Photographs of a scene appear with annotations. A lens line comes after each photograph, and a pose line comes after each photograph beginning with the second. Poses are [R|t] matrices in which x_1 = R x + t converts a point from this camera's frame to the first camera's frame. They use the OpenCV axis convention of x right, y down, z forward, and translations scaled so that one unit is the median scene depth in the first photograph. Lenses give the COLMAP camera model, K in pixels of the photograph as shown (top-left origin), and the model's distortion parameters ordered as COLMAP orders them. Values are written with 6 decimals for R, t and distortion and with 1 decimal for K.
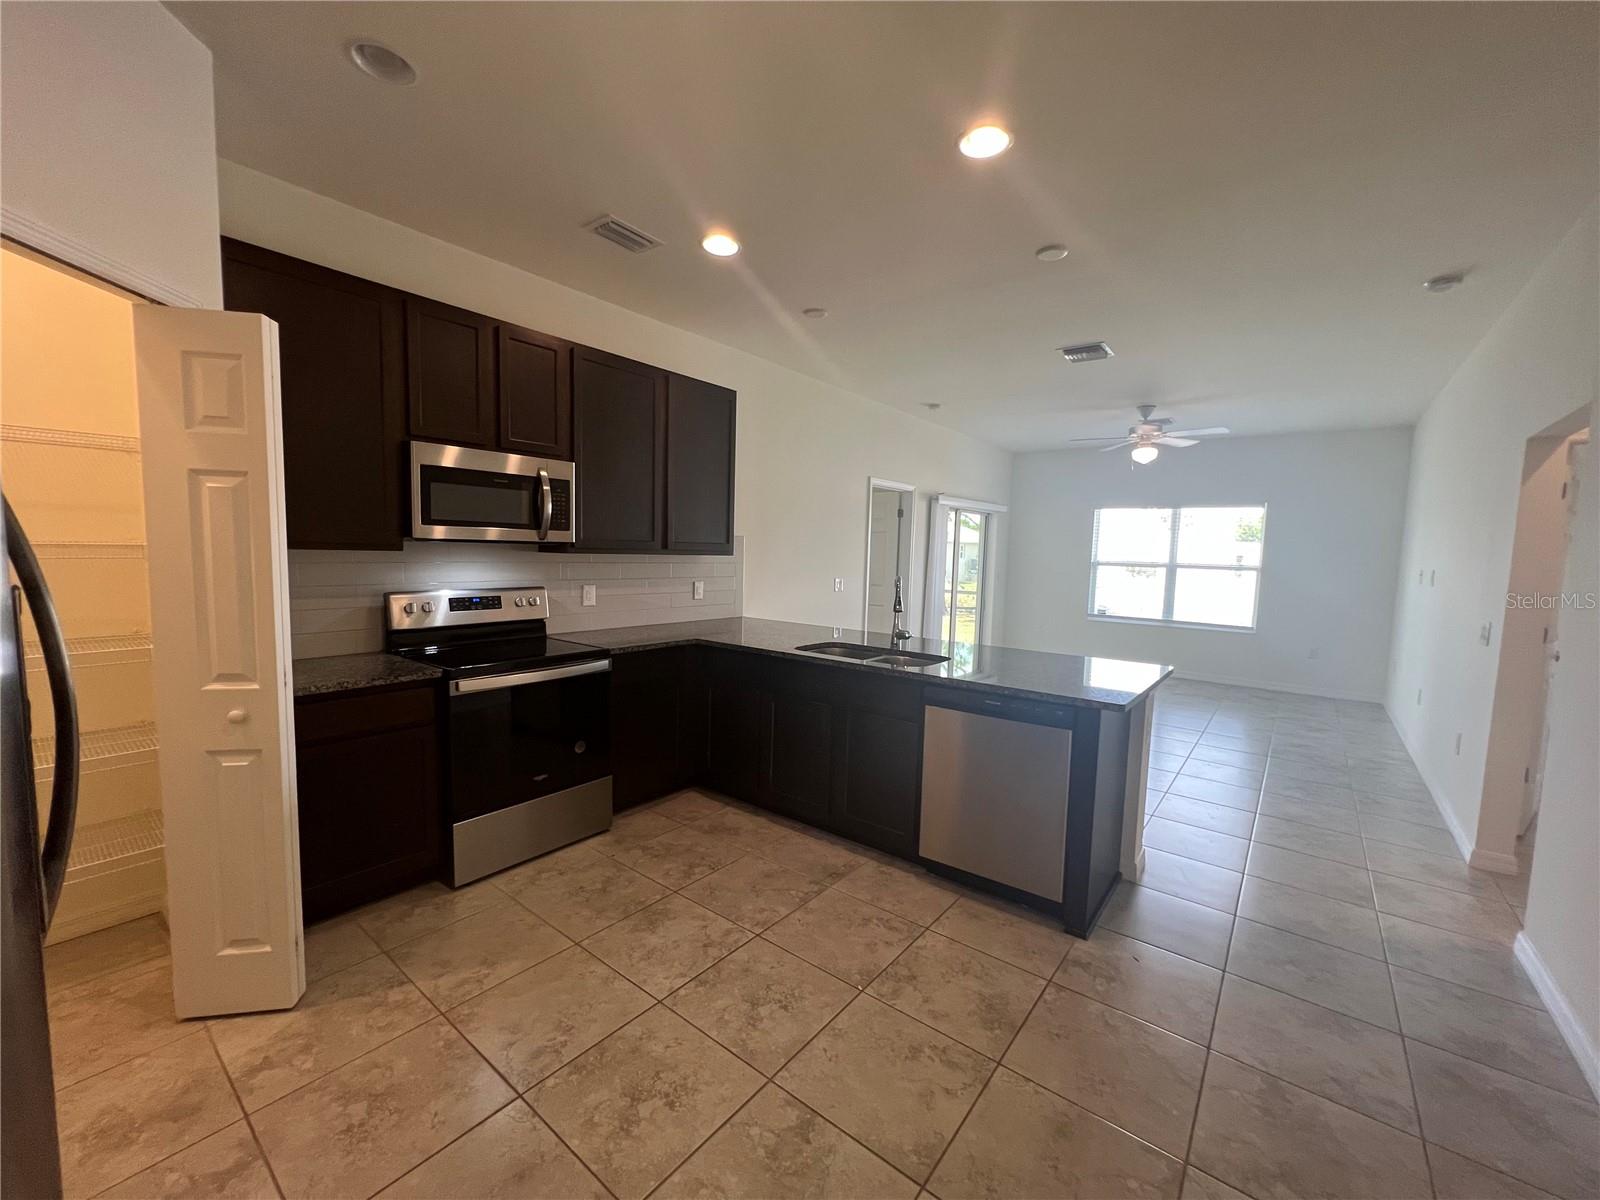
lens RADIAL K [[646.1, 0, 805.3], [0, 646.1, 601.4], [0, 0, 1]] dist [-0.002771, 0.000522]
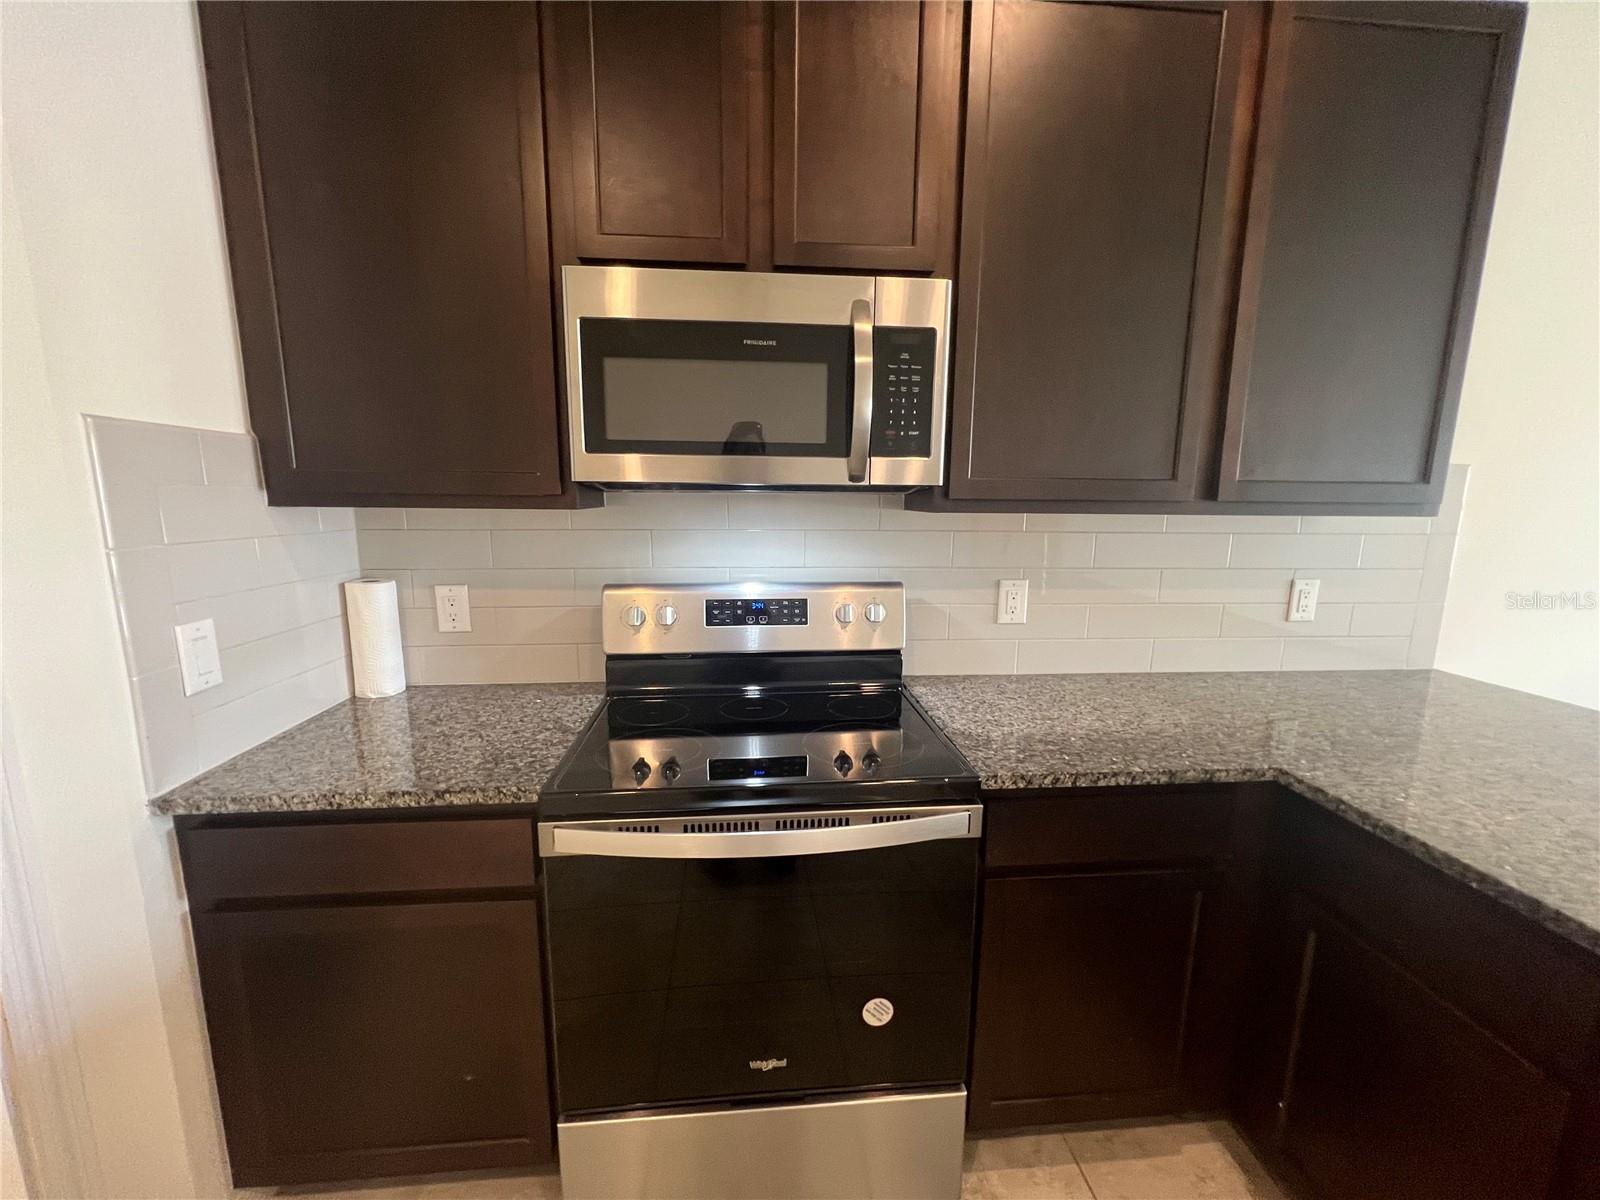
lens RADIAL K [[646.1, 0, 797.5], [0, 646.1, 602.1], [0, 0, 1]] dist [-0.002771, 0.000522]
pose [[0.675002, 0.099951, -0.731014, -0.081718], [-0.050032, 0.994702, 0.089807, -0.036950], [0.736118, -0.024046, 0.676426, 0.479184]]
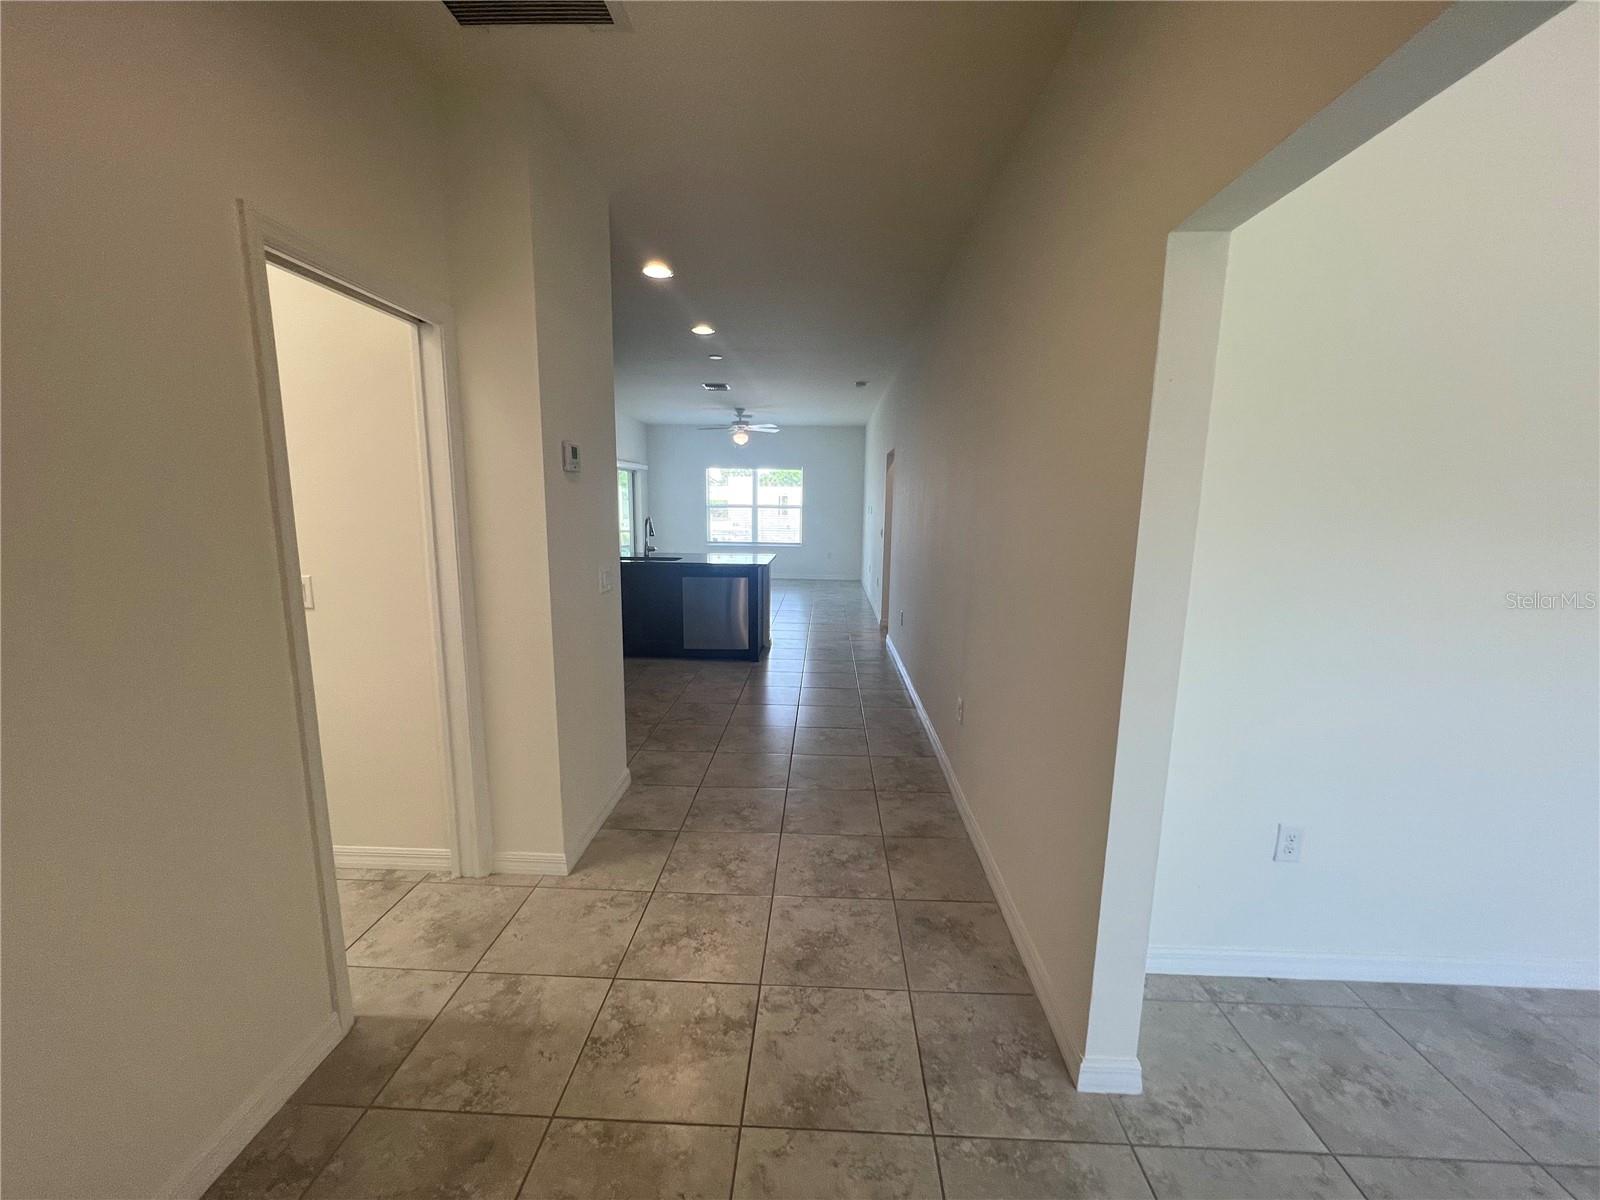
lens RADIAL K [[646.1, 0, 790.5], [0, 646.1, 611.4], [0, 0, 1]] dist [-0.002771, 0.000522]
pose [[0.817965, -0.109990, 0.564655, -0.485160], [0.051139, 0.991568, 0.119068, 0.025777], [-0.572991, -0.068518, 0.816693, -0.616814]]
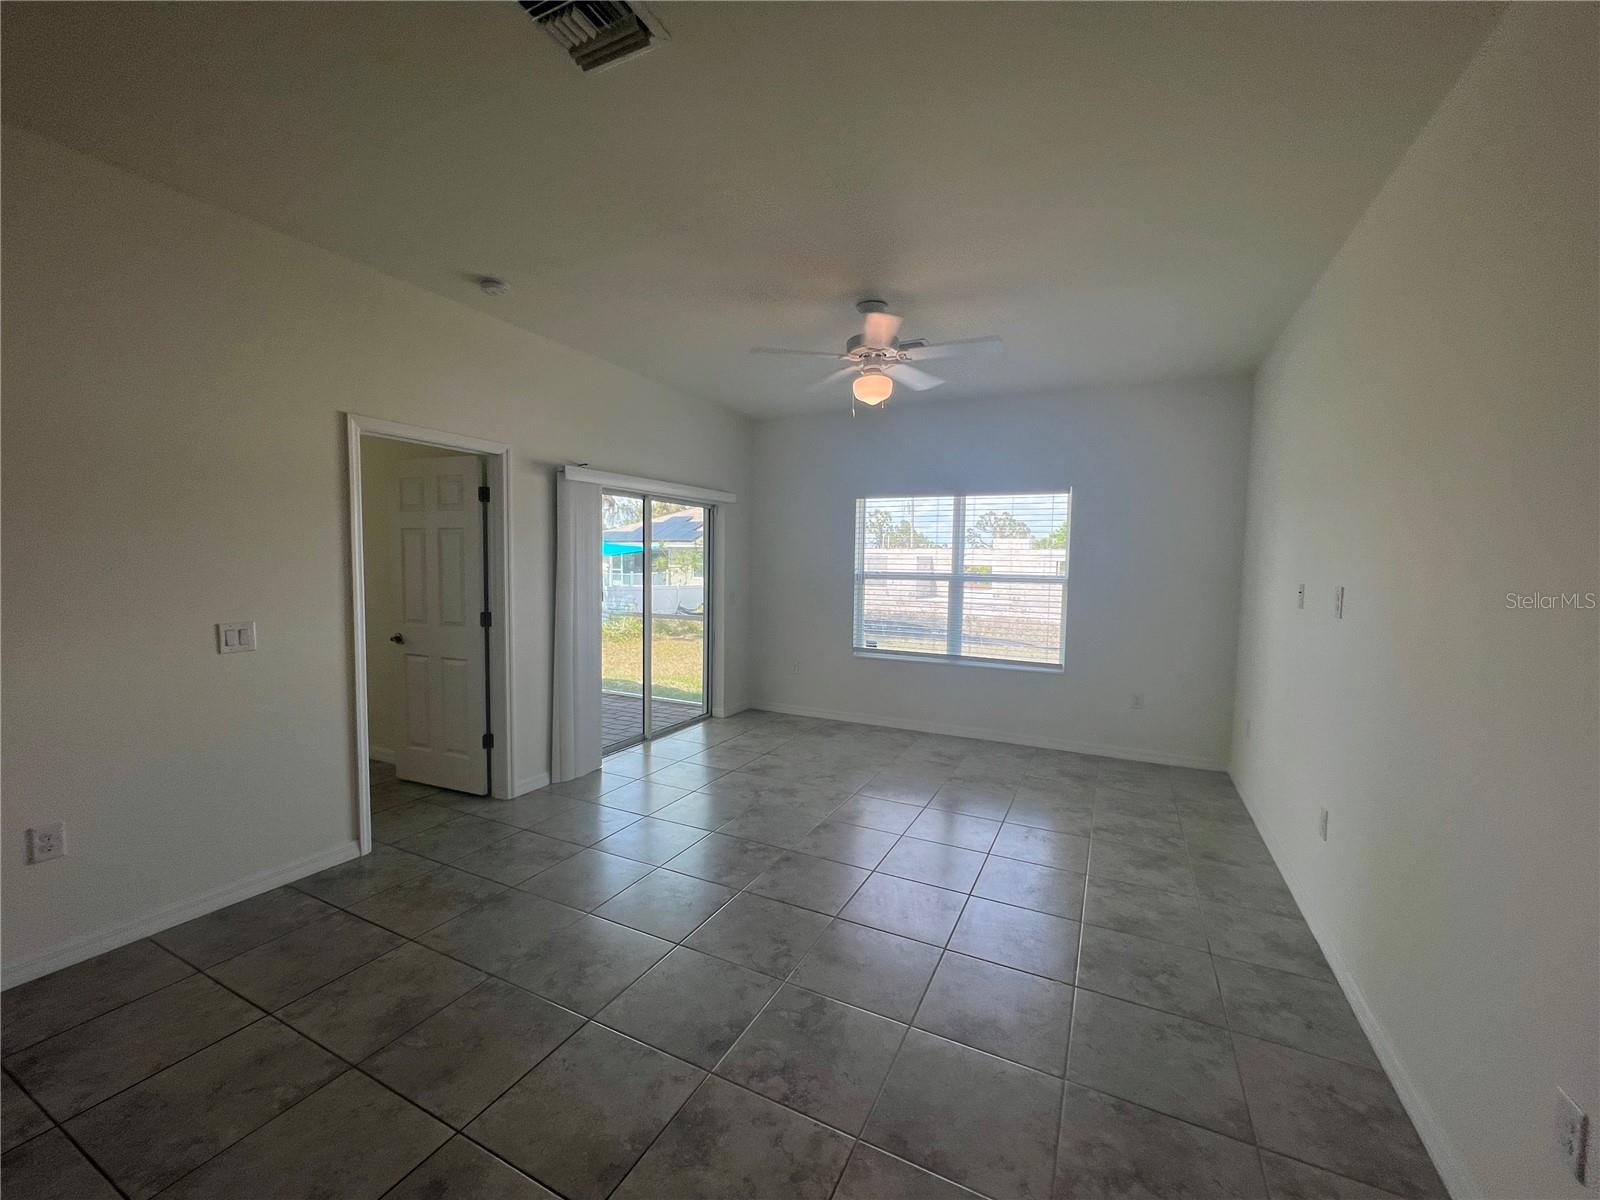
lens RADIAL K [[646.1, 0, 804.2], [0, 646.1, 595.2], [0, 0, 1]] dist [-0.002771, 0.000522]
pose [[0.979152, -0.022536, 0.201874, 0.467292], [0.027717, 0.999354, -0.022871, -0.044130], [-0.201228, 0.027989, 0.979144, 0.613922]]
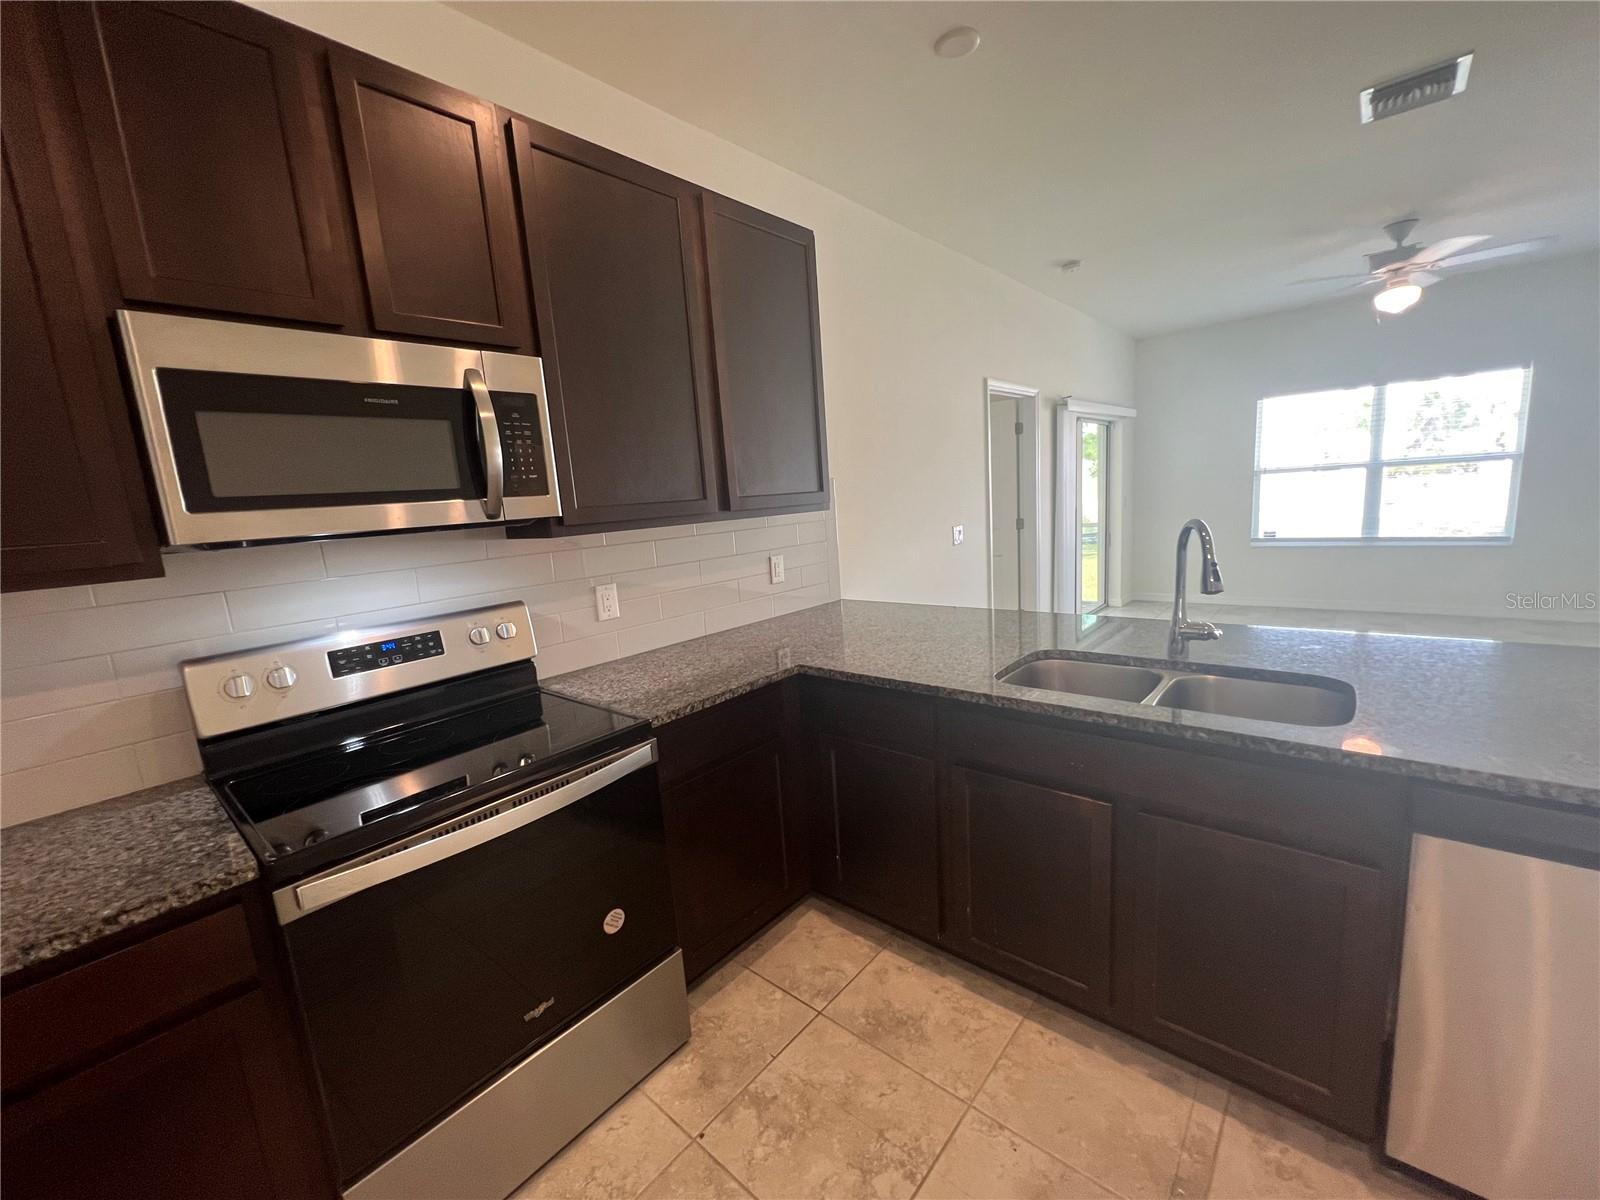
lens RADIAL K [[646.1, 0, 805.7], [0, 646.1, 601.9], [0, 0, 1]] dist [-0.002771, 0.000522]
pose [[0.993815, -0.088480, -0.067101, -0.096984], [0.093792, 0.992320, 0.080647, -0.034061], [0.059450, -0.086442, 0.994482, 0.357458]]
